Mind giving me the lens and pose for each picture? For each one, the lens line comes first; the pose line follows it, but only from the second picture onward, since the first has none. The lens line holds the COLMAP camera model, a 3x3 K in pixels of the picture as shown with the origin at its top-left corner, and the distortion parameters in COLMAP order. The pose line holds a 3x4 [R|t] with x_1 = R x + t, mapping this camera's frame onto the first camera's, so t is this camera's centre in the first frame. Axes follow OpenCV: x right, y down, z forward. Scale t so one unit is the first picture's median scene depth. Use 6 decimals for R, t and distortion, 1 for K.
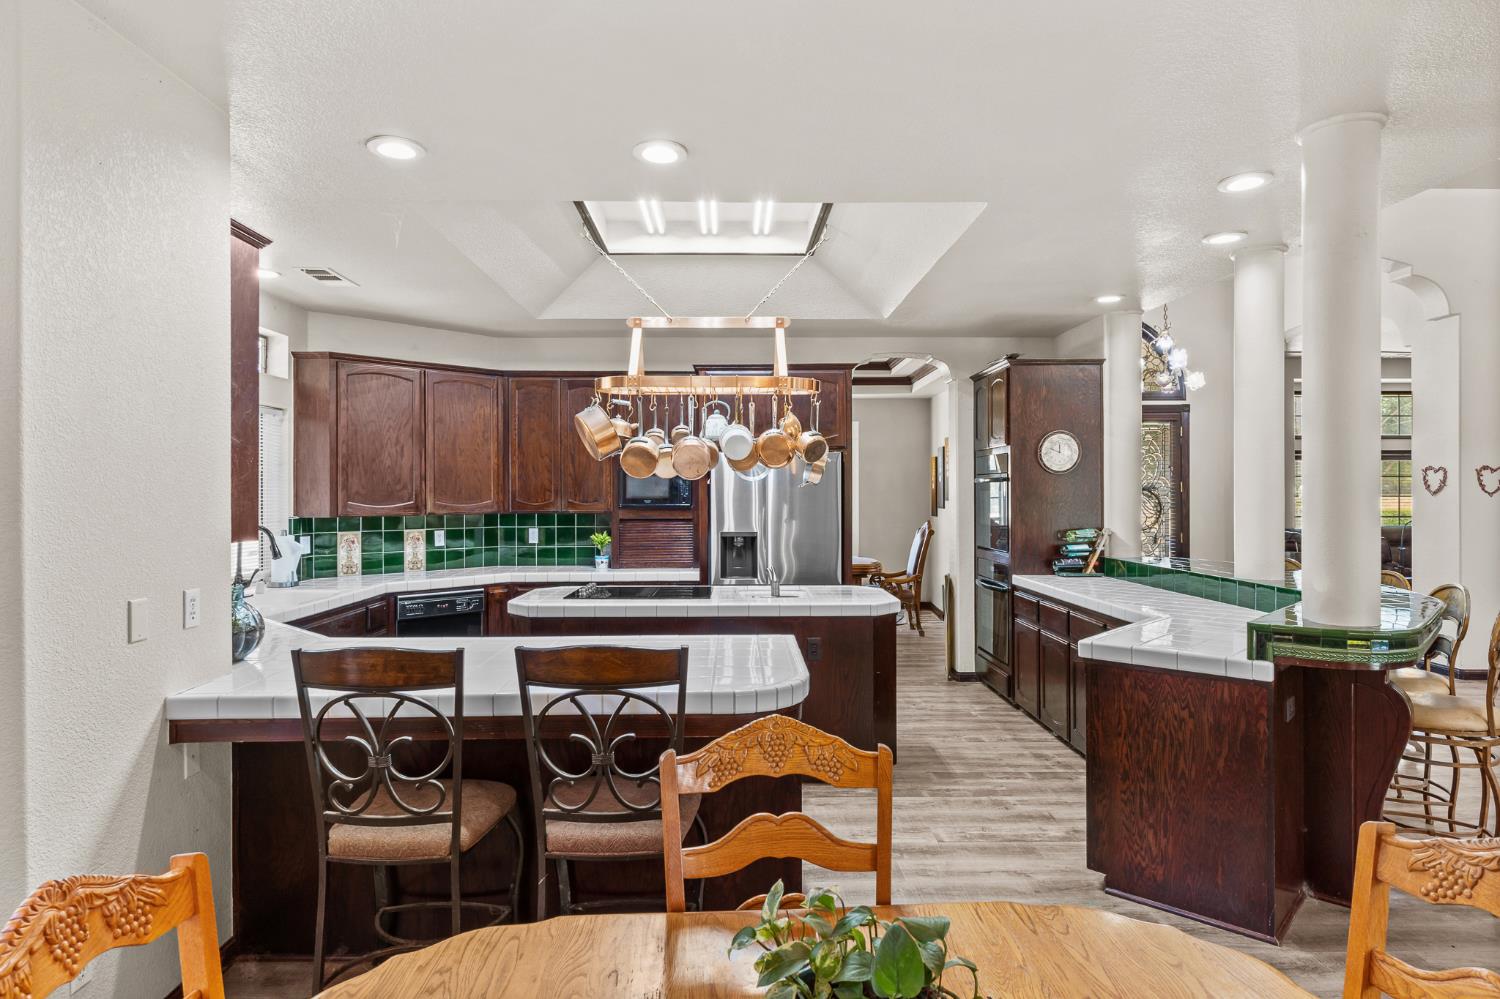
lens RADIAL K [[872.9, 0, 750.0], [0, 872.9, 499.5], [0, 0, 1]] dist [-0.001070, -0.000304]
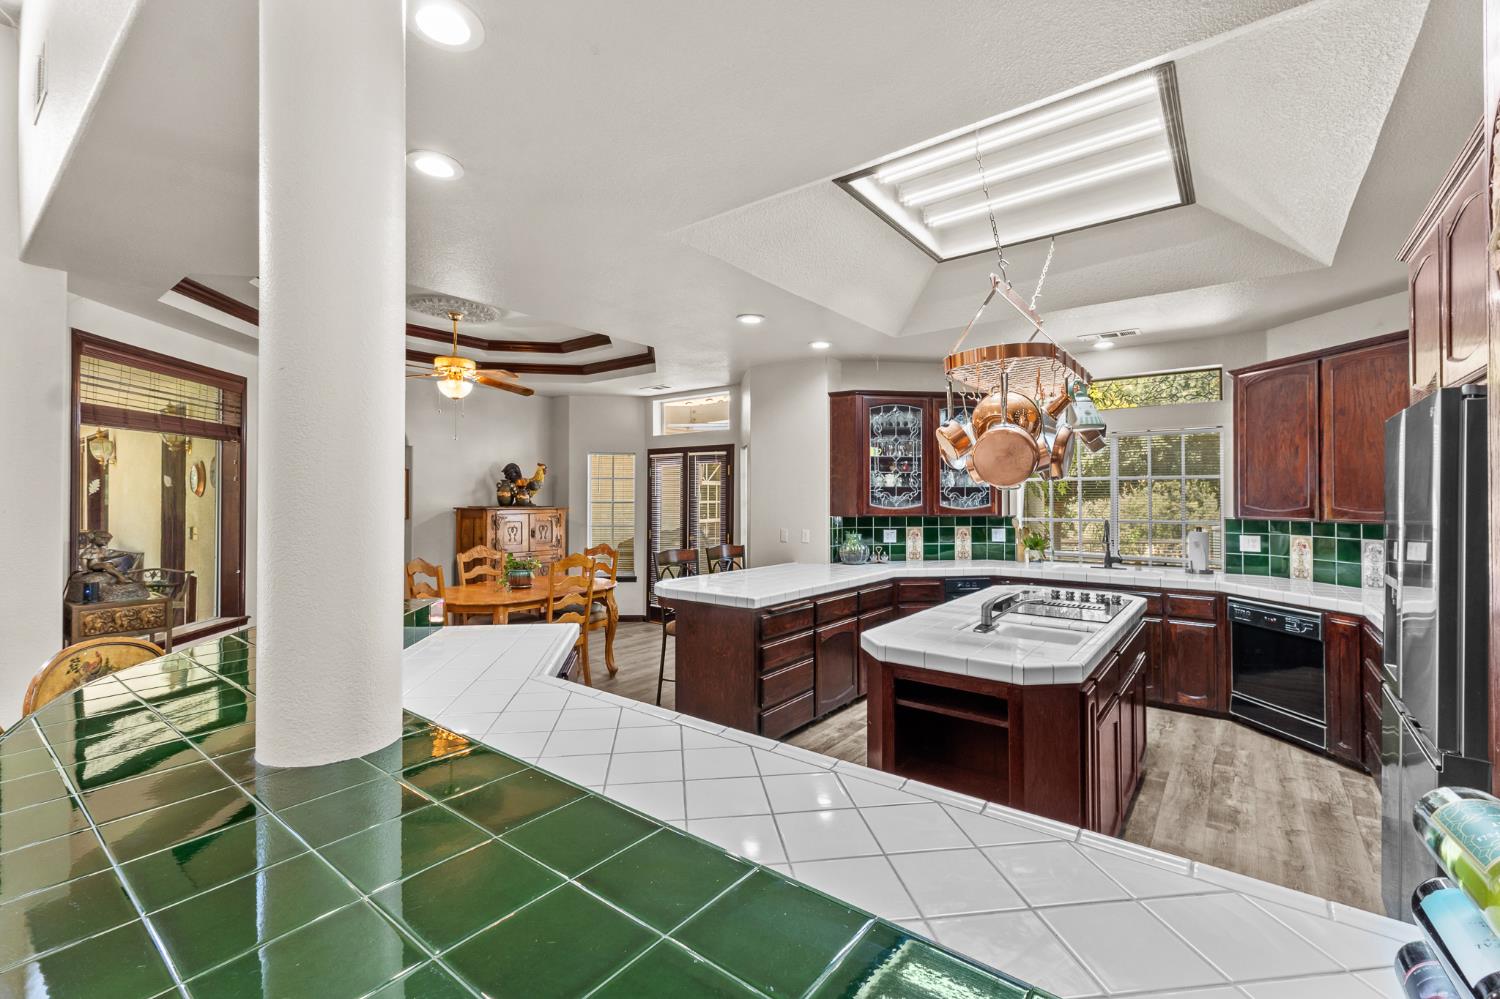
lens RADIAL K [[638.4, 0, 750.0], [0, 638.4, 499.5], [0, 0, 1]] dist [0.009294, 0.000169]
pose [[-0.626258, 0.006160, -0.779592, 0.505748], [-0.005409, 0.999910, 0.012246, -0.010243], [0.779597, 0.011886, -0.626168, 0.961055]]
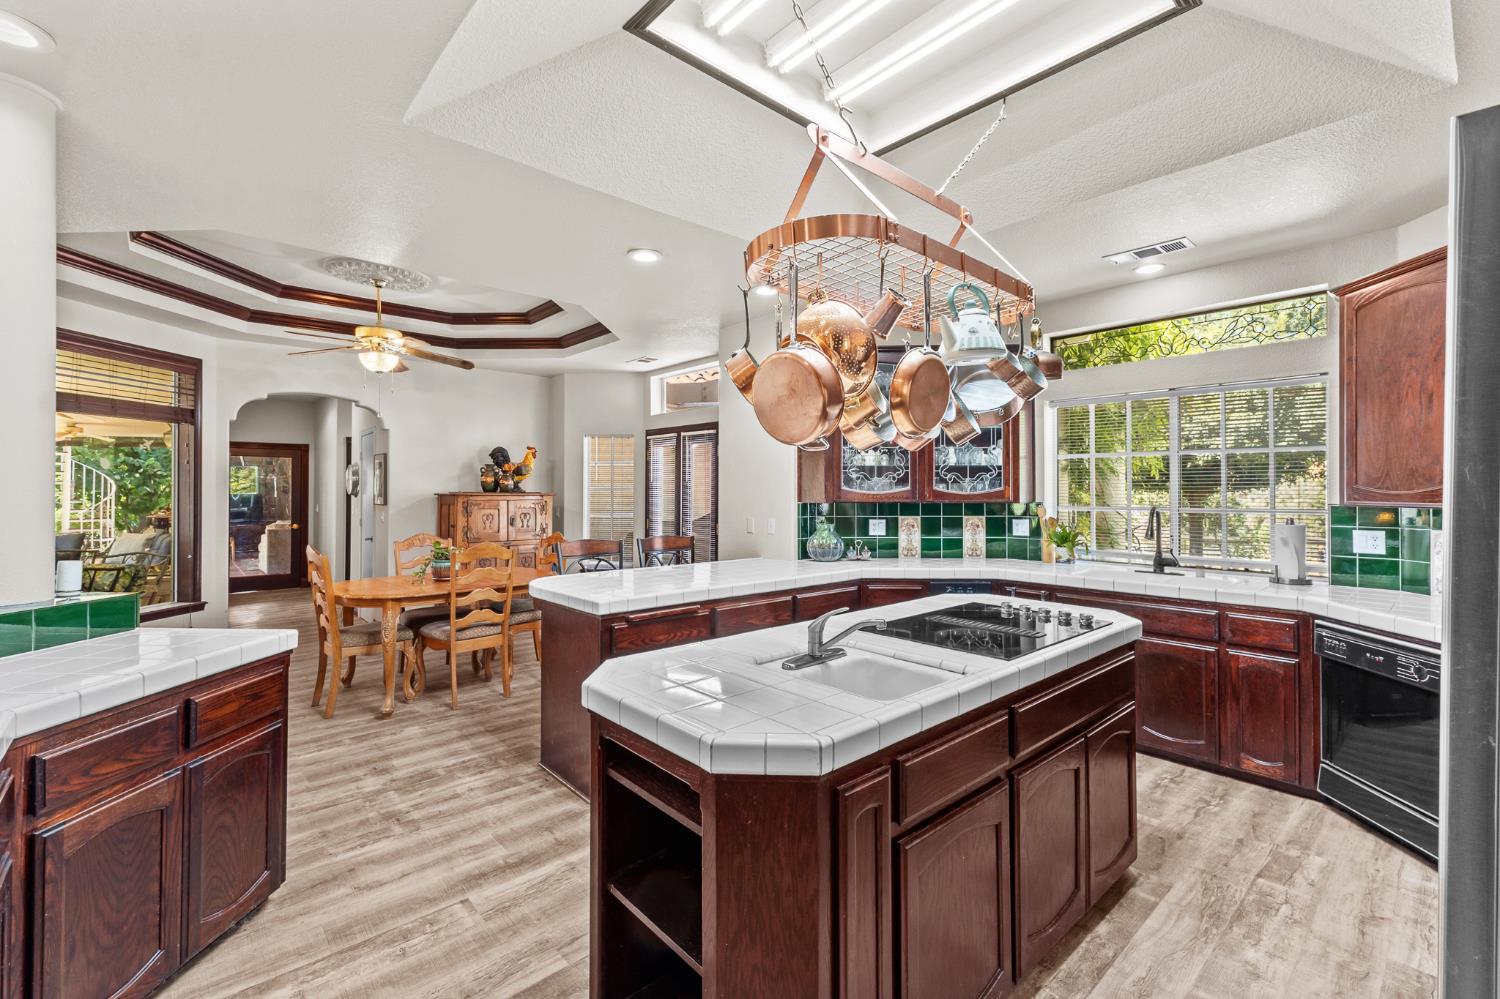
lens RADIAL K [[650.6, 0, 754.1], [0, 650.6, 494.2], [0, 0, 1]] dist [0.008464, -0.000459]
pose [[-0.758198, 0.008138, -0.651974, 0.258443], [-0.002952, 0.999869, 0.015912, 0.002787], [0.652018, 0.013989, -0.758074, 1.026021]]
